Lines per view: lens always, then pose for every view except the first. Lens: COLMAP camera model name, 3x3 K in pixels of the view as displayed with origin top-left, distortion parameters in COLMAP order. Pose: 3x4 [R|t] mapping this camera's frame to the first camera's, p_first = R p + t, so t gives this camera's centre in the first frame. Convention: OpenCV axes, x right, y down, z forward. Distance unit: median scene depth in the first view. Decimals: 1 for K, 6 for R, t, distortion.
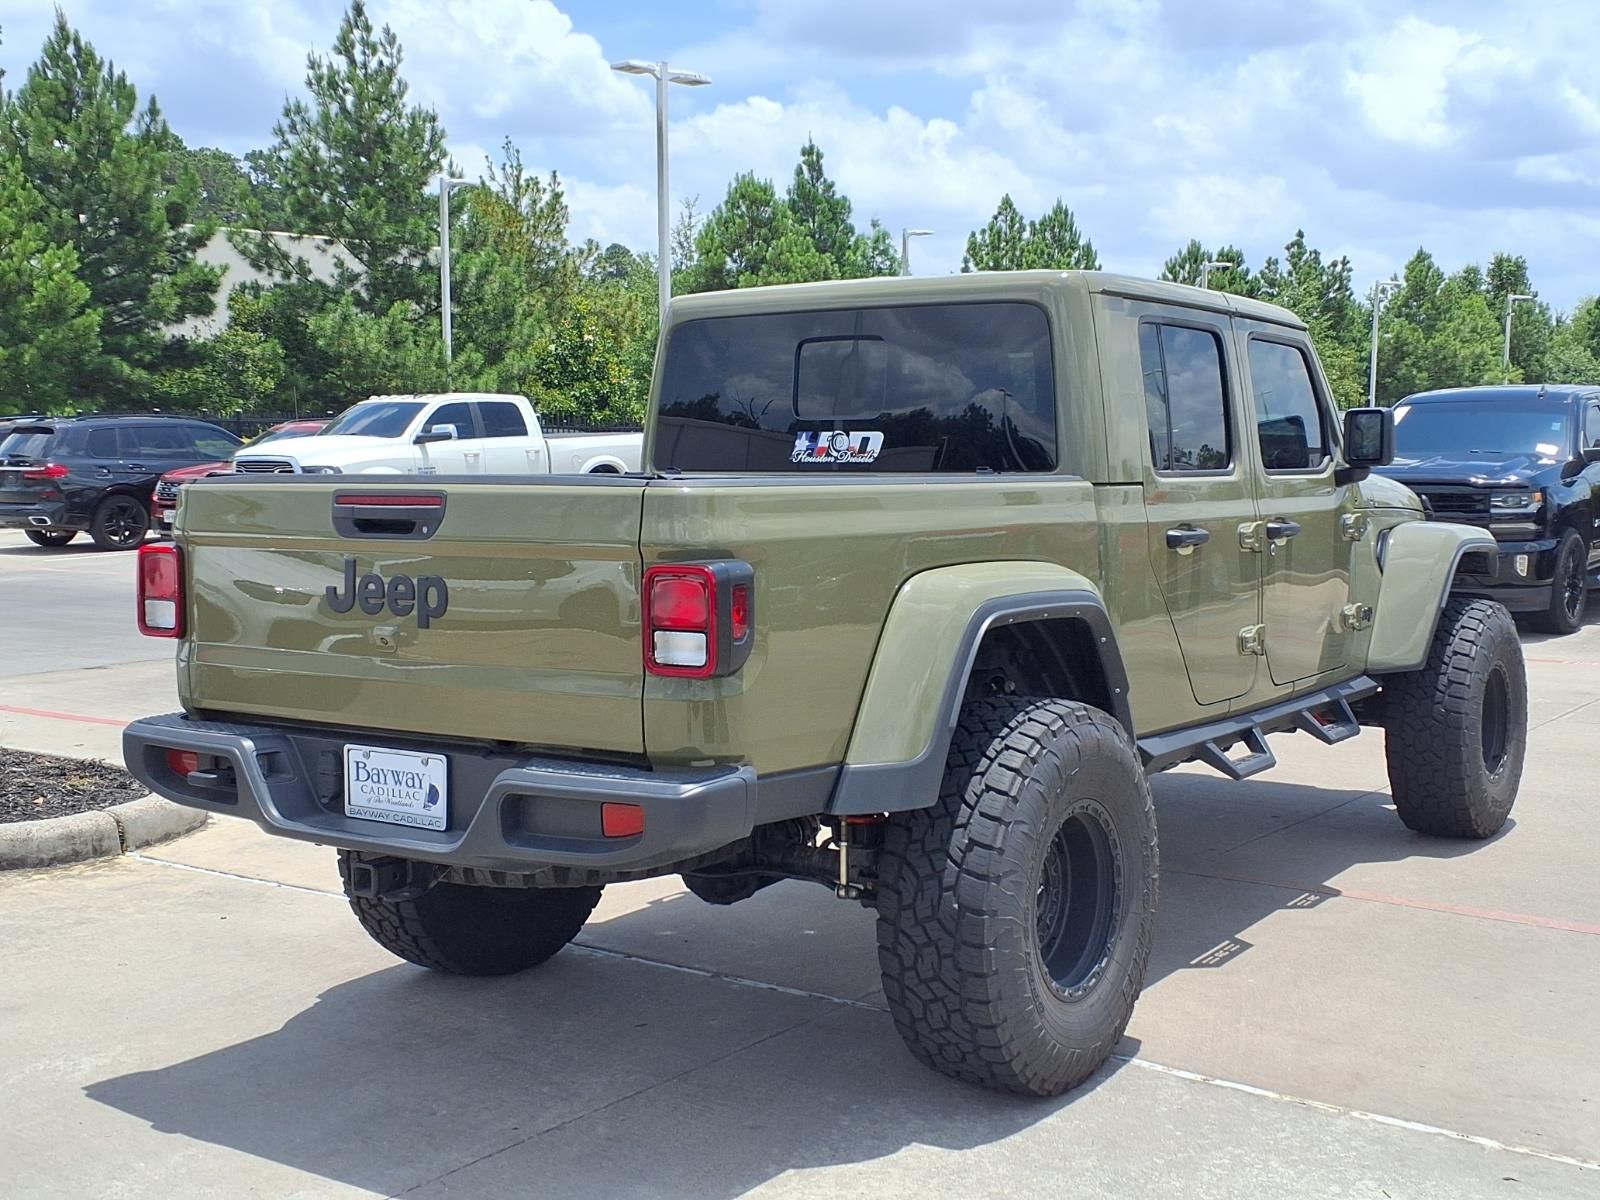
lens RADIAL K [[1887.0, 0, 804.9], [0, 1887.0, 584.4], [0, 0, 1]] dist [0.191435, -0.547277]
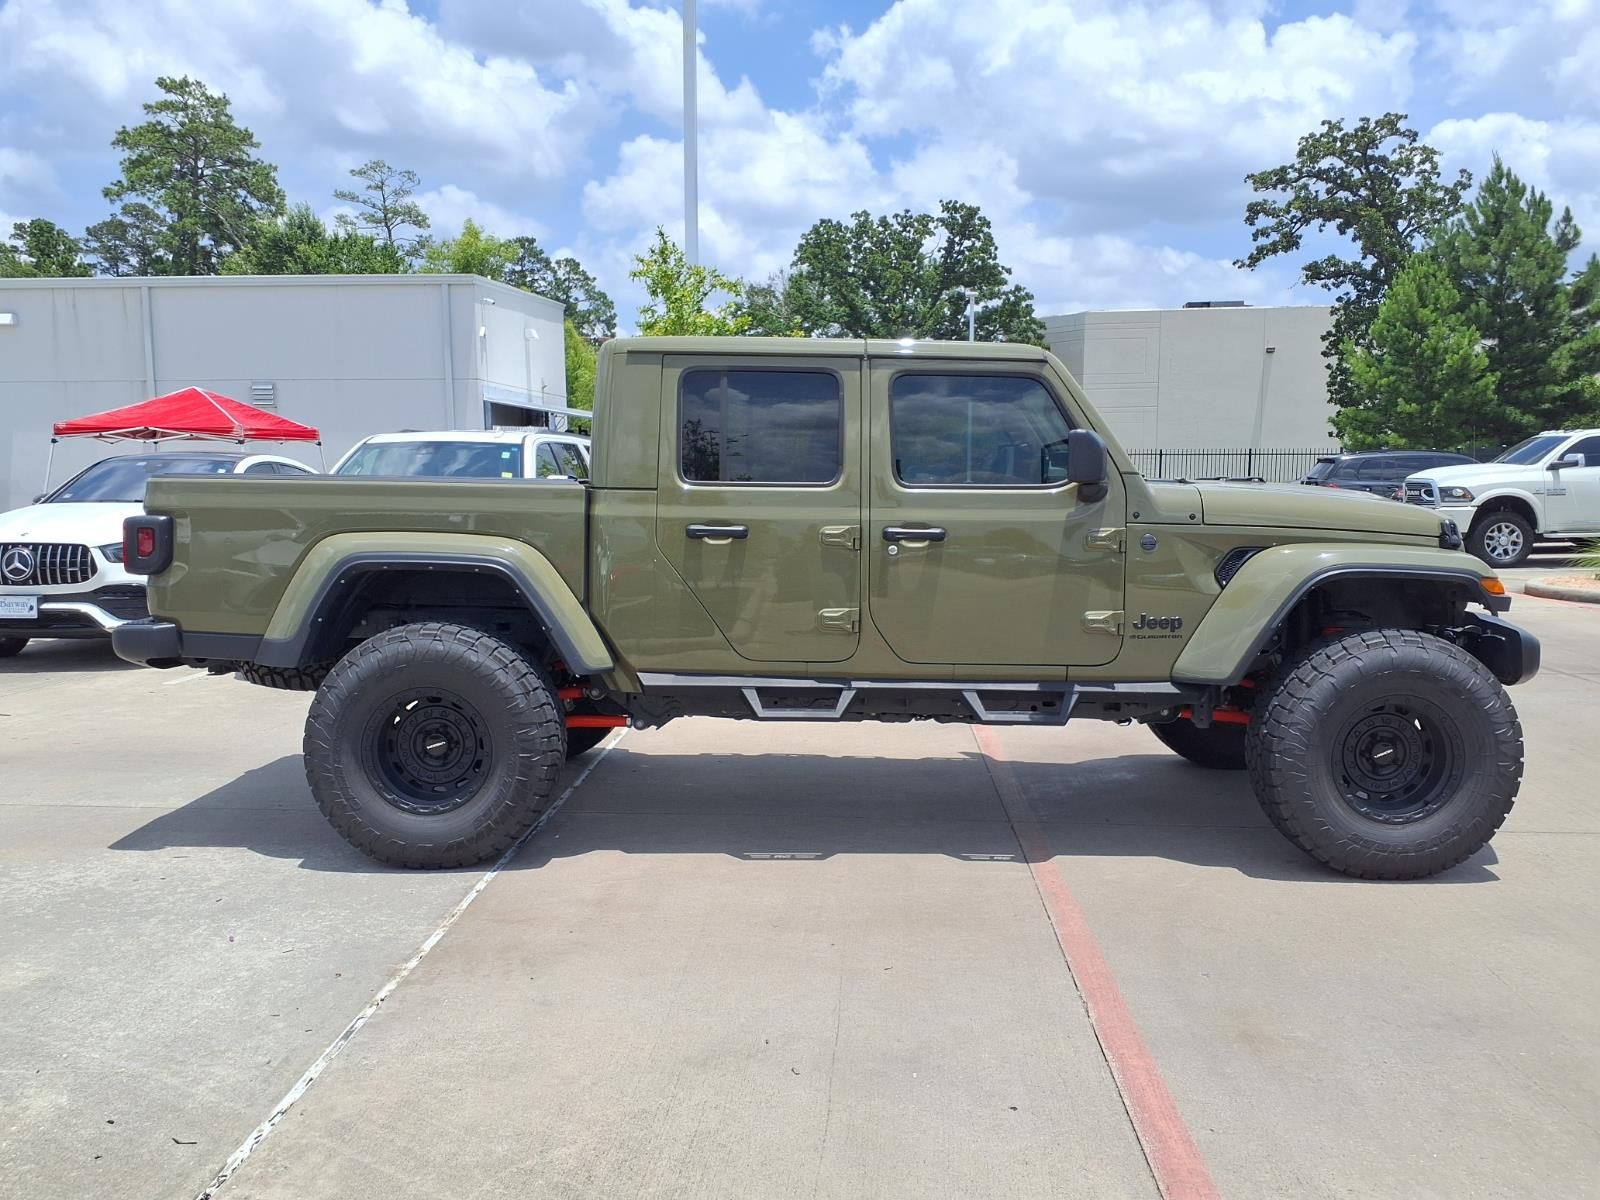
lens RADIAL K [[1280.9, 0, 800.0], [0, 1280.9, 600.0], [0, 0, 1]] dist [0.059968, -0.080666]
pose [[0.554400, 0.087209, -0.827668, 0.230004], [-0.066199, 0.995965, 0.060600, -0.008387], [0.829613, 0.021194, 0.557936, 0.128777]]
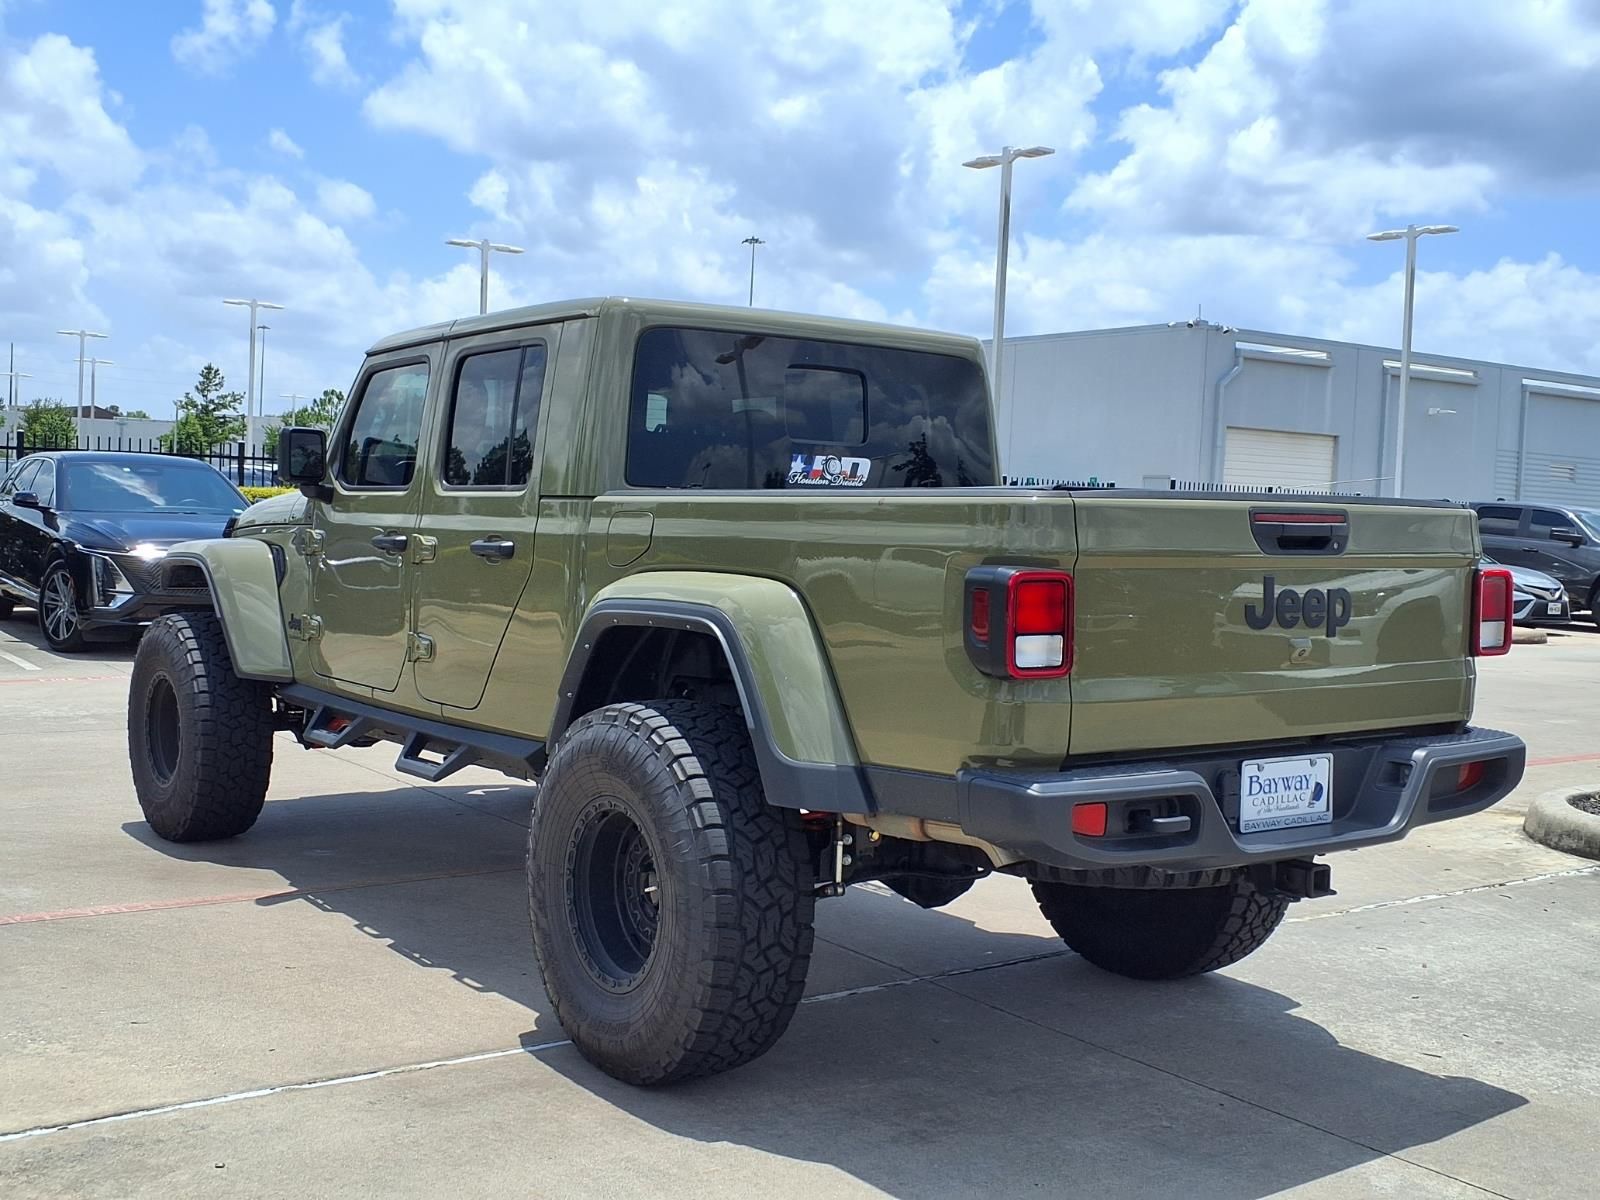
lens RADIAL K [[1734.2, 0, 800.0], [0, 1734.2, 600.0], [0, 0, 1]] dist [0.148414, -0.361274]
pose [[0.313484, -0.033965, 0.948986, -0.213873], [0.038189, 0.999003, 0.023140, -0.005589], [-0.948825, 0.028986, 0.314469, 0.168110]]
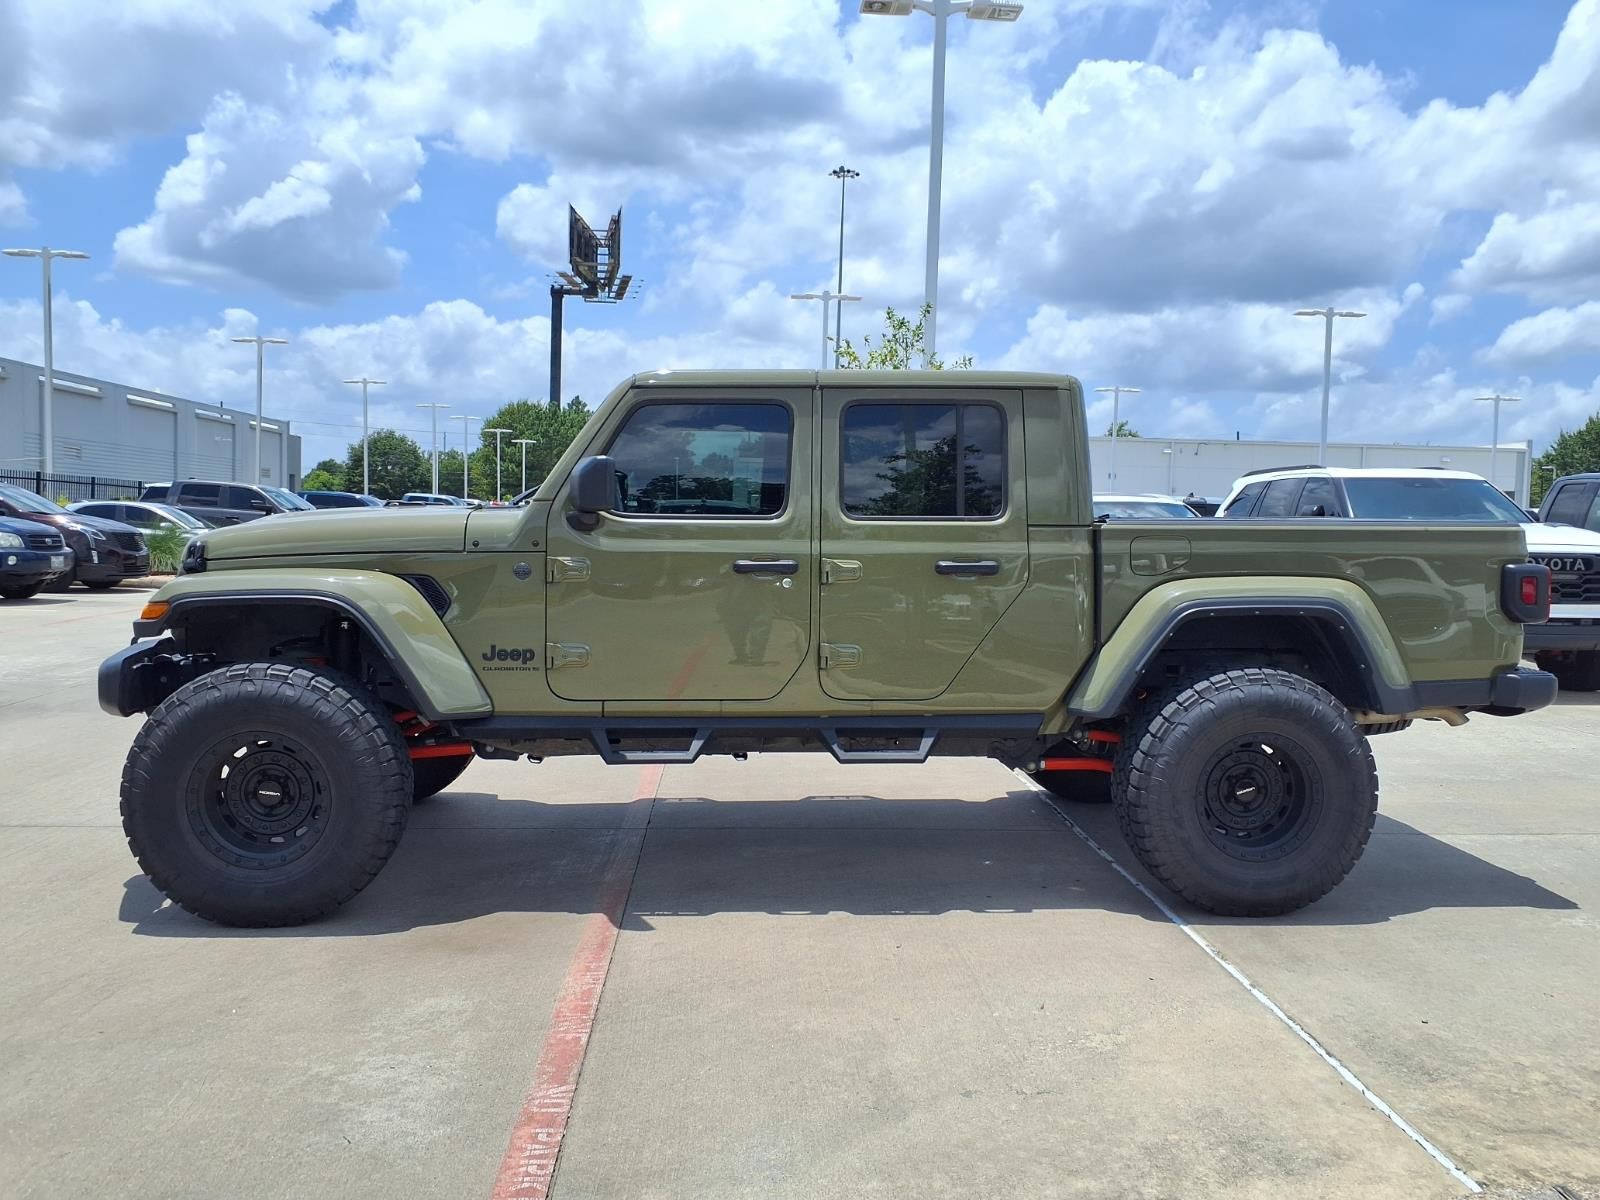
lens RADIAL K [[1280.9, 0, 800.0], [0, 1280.9, 600.0], [0, 0, 1]] dist [0.059968, -0.080666]
pose [[-0.641447, -0.054543, 0.765226, -0.153073], [0.042721, 0.993382, 0.106616, -0.026480], [-0.765977, 0.101080, -0.634872, 0.427821]]
